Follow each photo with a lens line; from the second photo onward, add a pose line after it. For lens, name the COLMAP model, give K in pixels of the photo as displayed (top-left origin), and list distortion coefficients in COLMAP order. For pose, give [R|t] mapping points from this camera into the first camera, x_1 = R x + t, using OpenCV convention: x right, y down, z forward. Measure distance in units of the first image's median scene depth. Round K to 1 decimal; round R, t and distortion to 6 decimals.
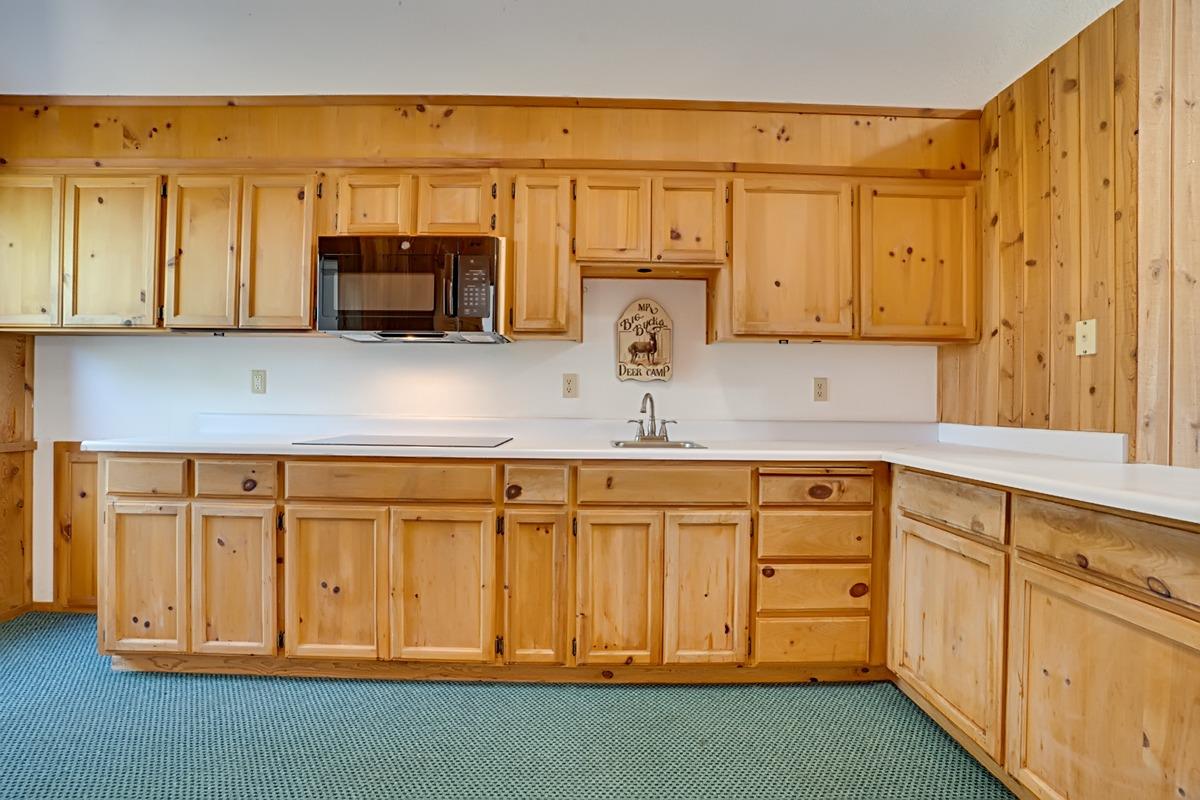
lens RADIAL K [[558.4, 0, 600.0], [0, 558.4, 400.0], [0, 0, 1]] dist [-0.072372, 0.030503]
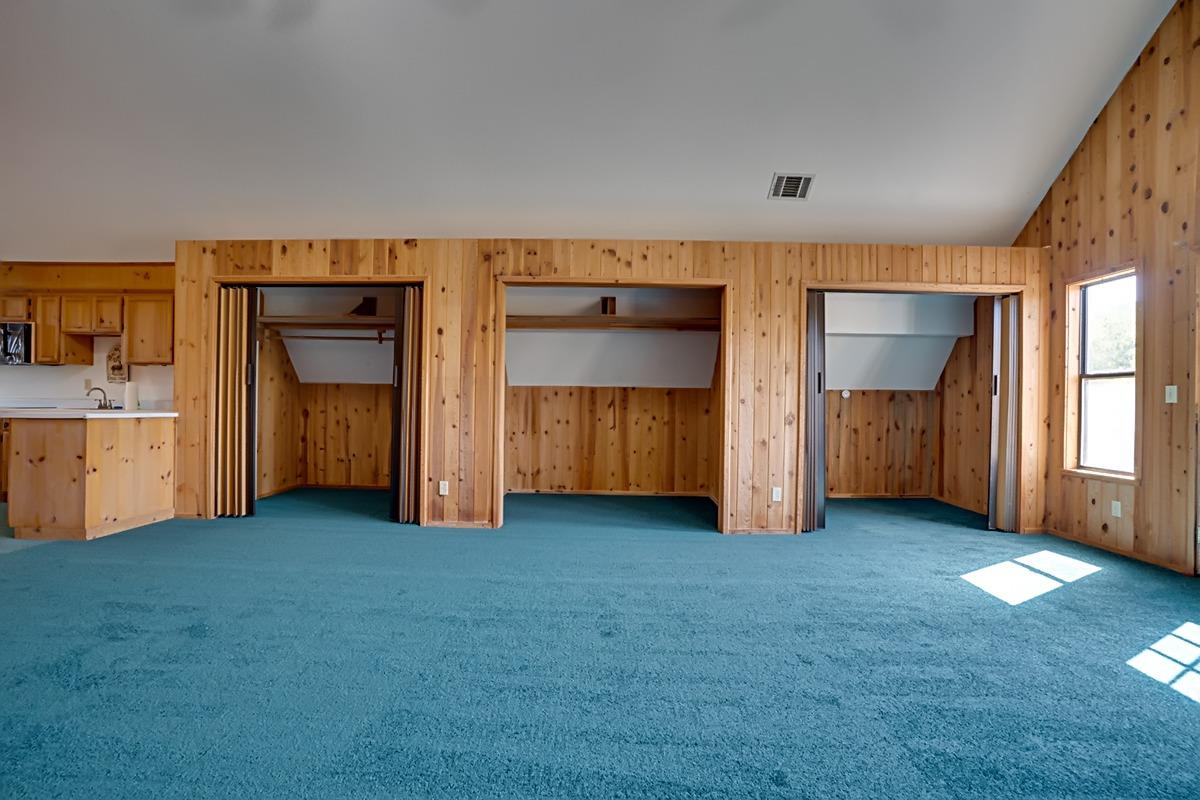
lens RADIAL K [[558.4, 0, 600.0], [0, 558.4, 400.0], [0, 0, 1]] dist [-0.072372, 0.030503]
pose [[0.999359, 0.001843, -0.035738, 2.340462], [-0.001760, 0.999996, 0.002363, 0.031072], [0.035742, -0.002299, 0.999358, -1.208284]]
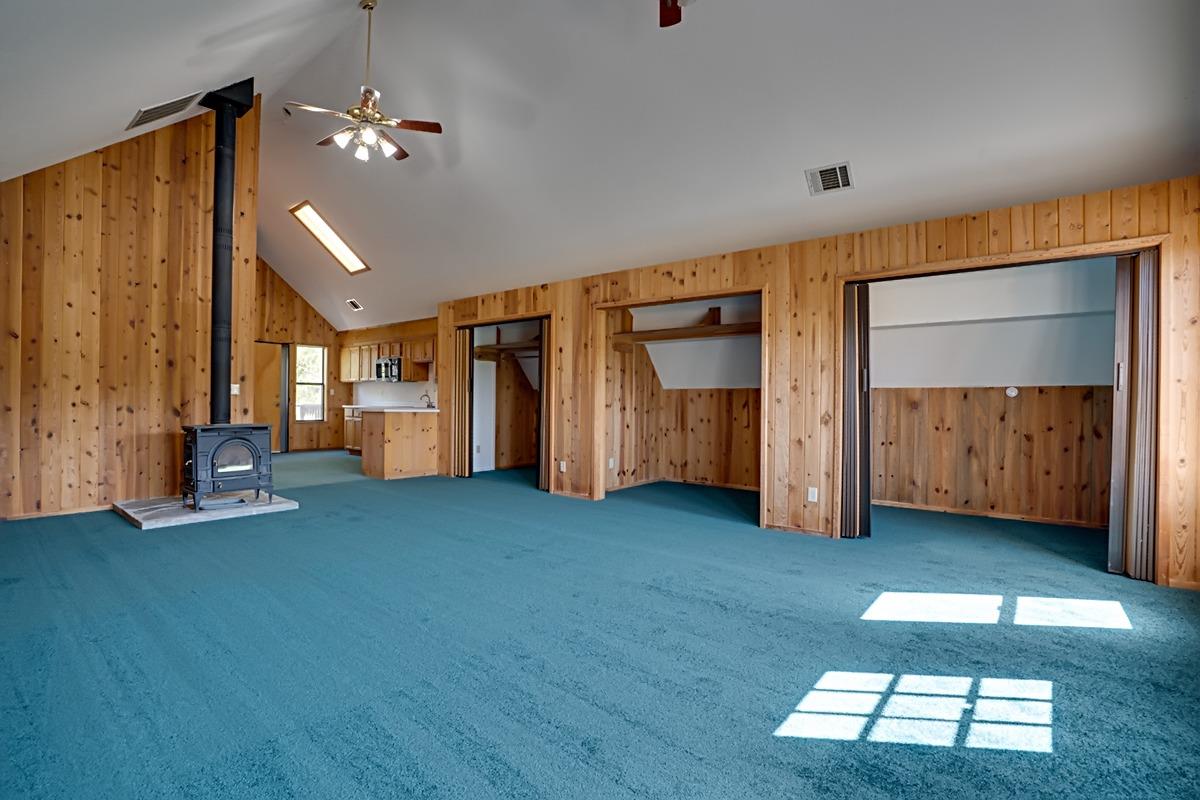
lens RADIAL K [[558.4, 0, 600.0], [0, 558.4, 400.0], [0, 0, 1]] dist [-0.072372, 0.030503]
pose [[0.764857, -0.004520, -0.644185, 3.566619], [0.001954, 0.999987, -0.004696, 0.045377], [0.644197, 0.002332, 0.764856, -1.181525]]
